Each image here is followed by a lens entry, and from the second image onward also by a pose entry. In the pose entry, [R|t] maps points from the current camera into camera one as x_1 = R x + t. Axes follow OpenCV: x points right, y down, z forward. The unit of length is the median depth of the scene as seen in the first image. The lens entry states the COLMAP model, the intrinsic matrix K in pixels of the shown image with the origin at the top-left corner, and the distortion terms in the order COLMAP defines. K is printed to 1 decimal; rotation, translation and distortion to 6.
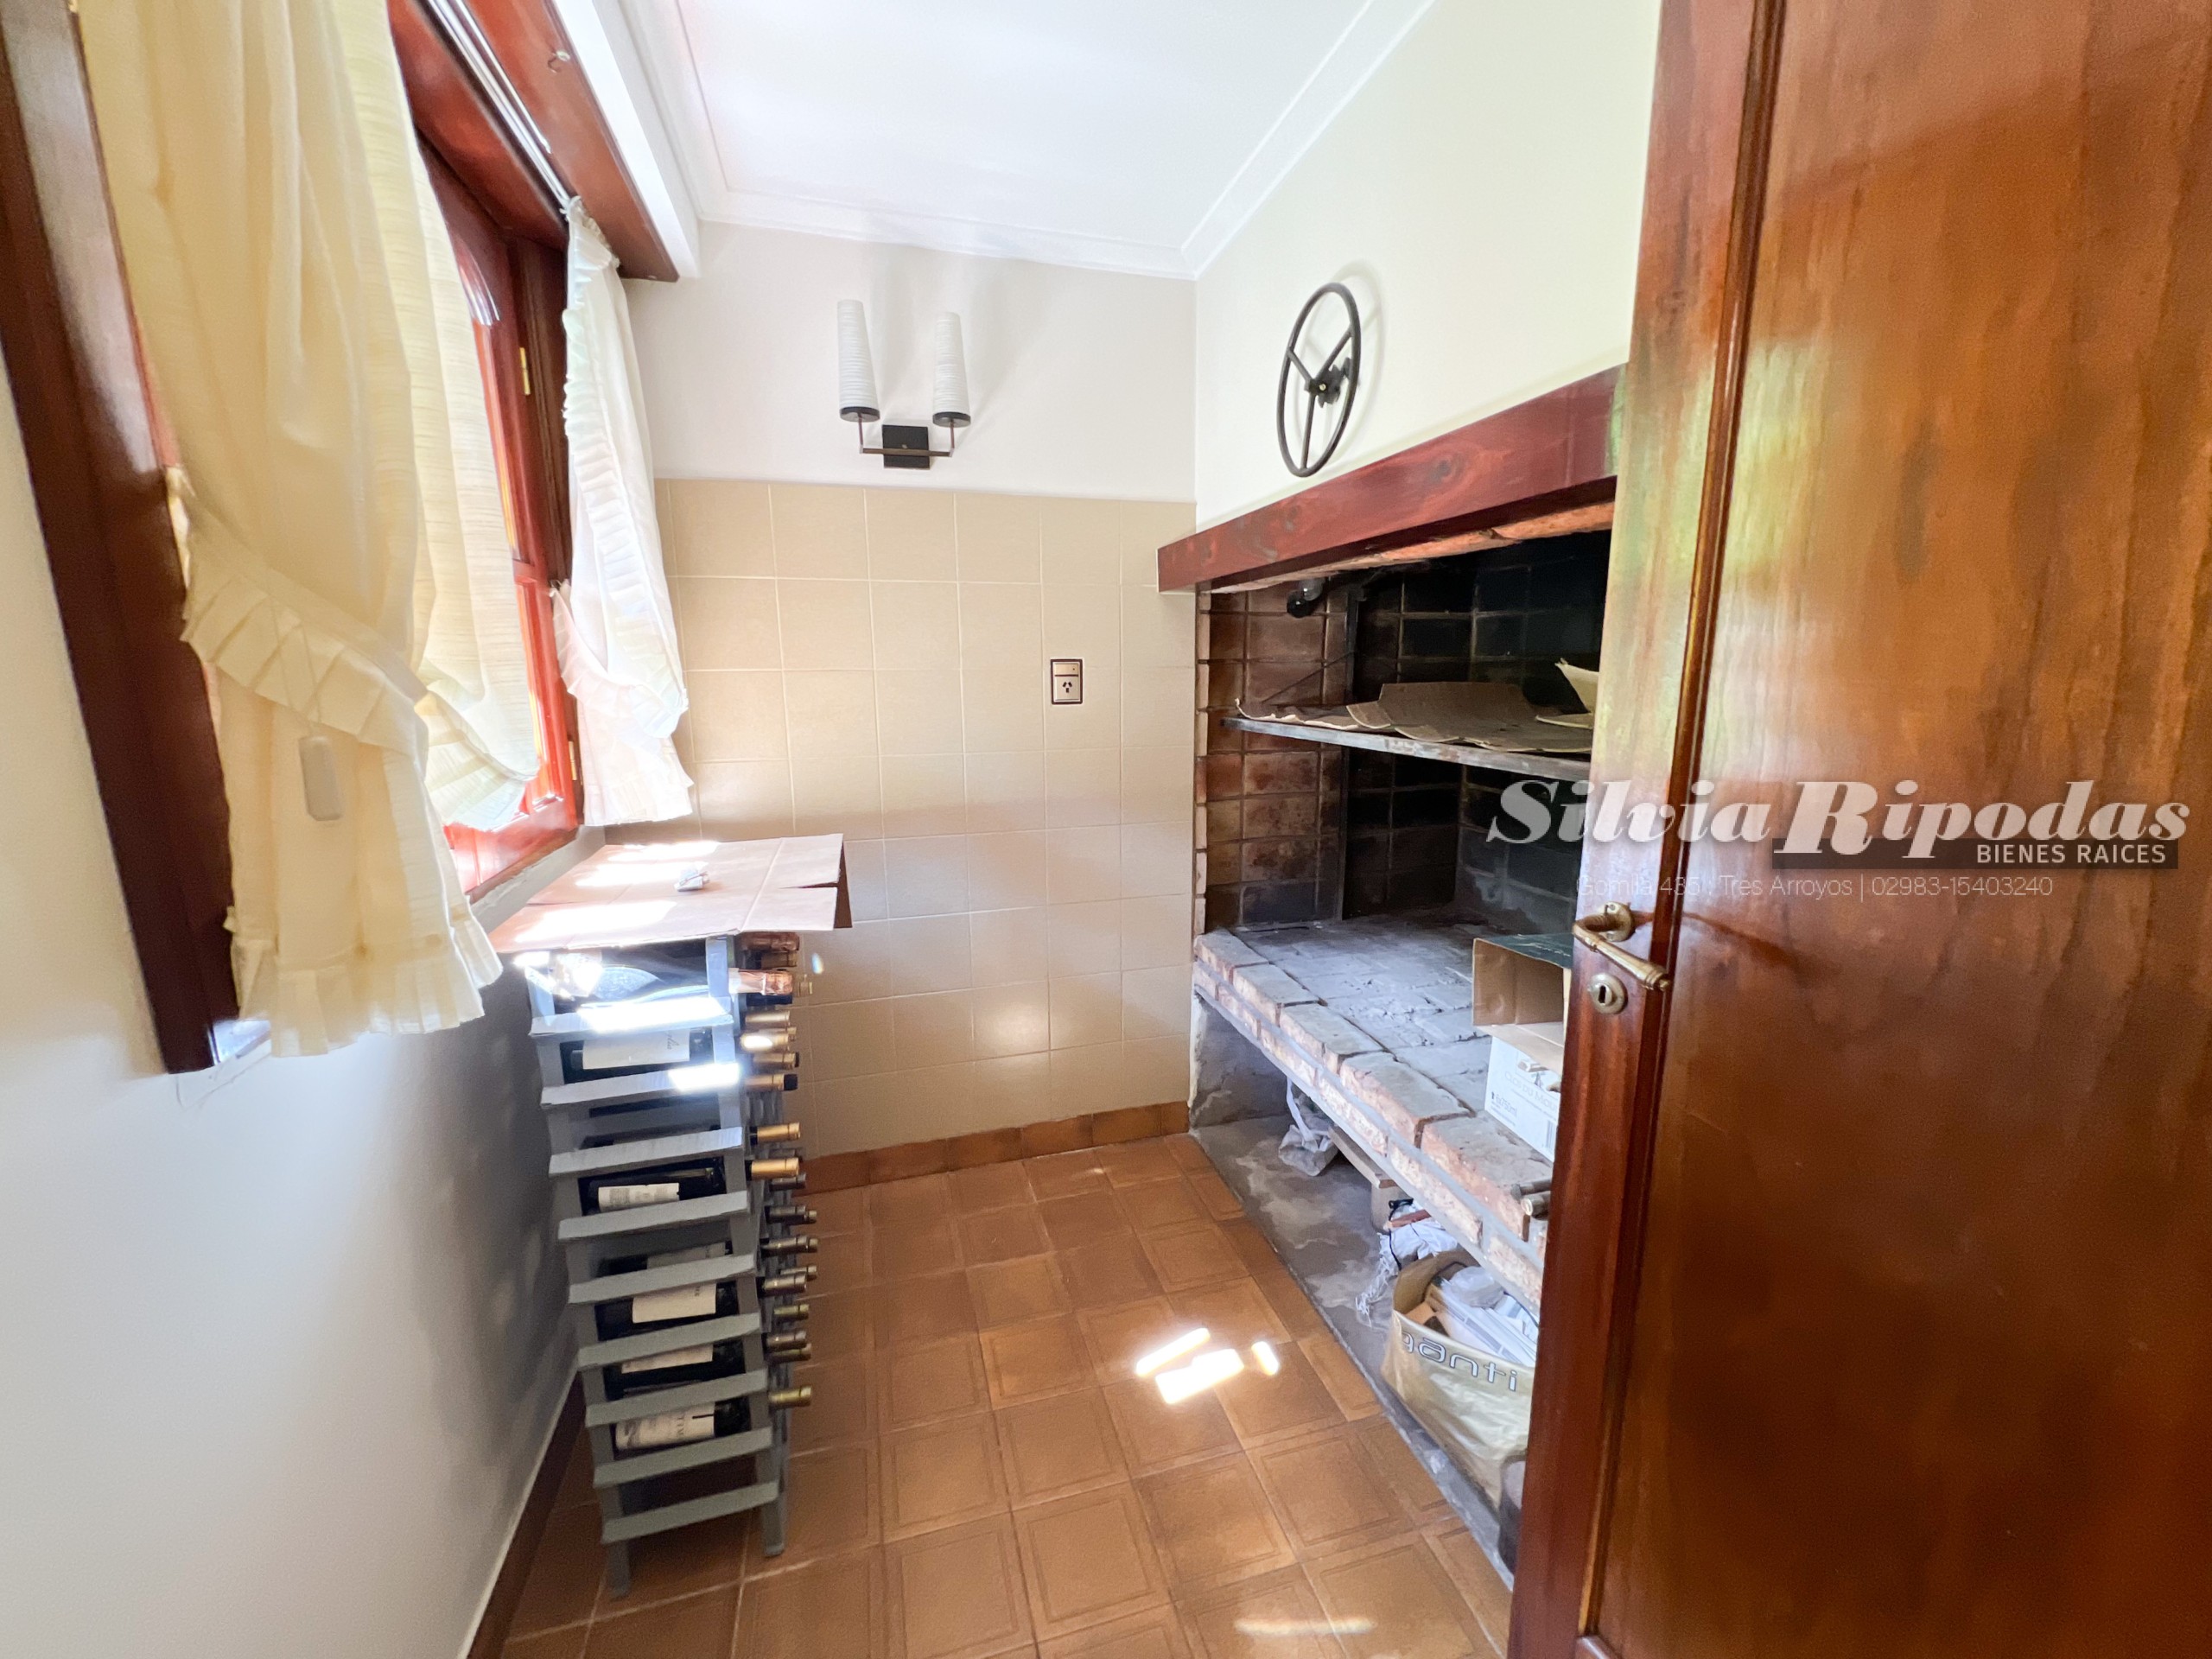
lens RADIAL K [[883.5, 0, 1103.0], [0, 883.5, 829.2], [0, 0, 1]] dist [0.003416, -0.000004]
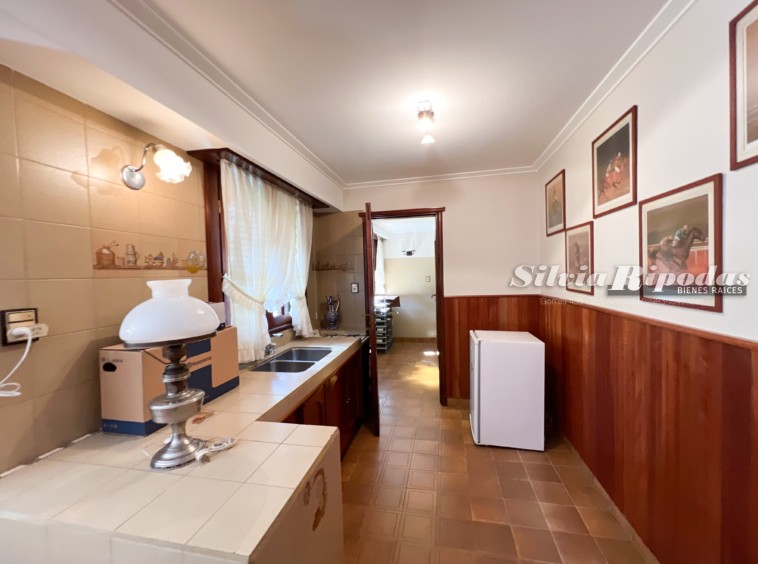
lens RADIAL K [[302.8, 0, 379.3], [0, 302.8, 282.0], [0, 0, 1]] dist [0.003416, -0.000004]
pose [[0.889671, -0.004226, -0.456582, 1.061558], [-0.065571, 0.988410, -0.136917, 0.335219], [0.451869, 0.151750, 0.879083, -2.084006]]
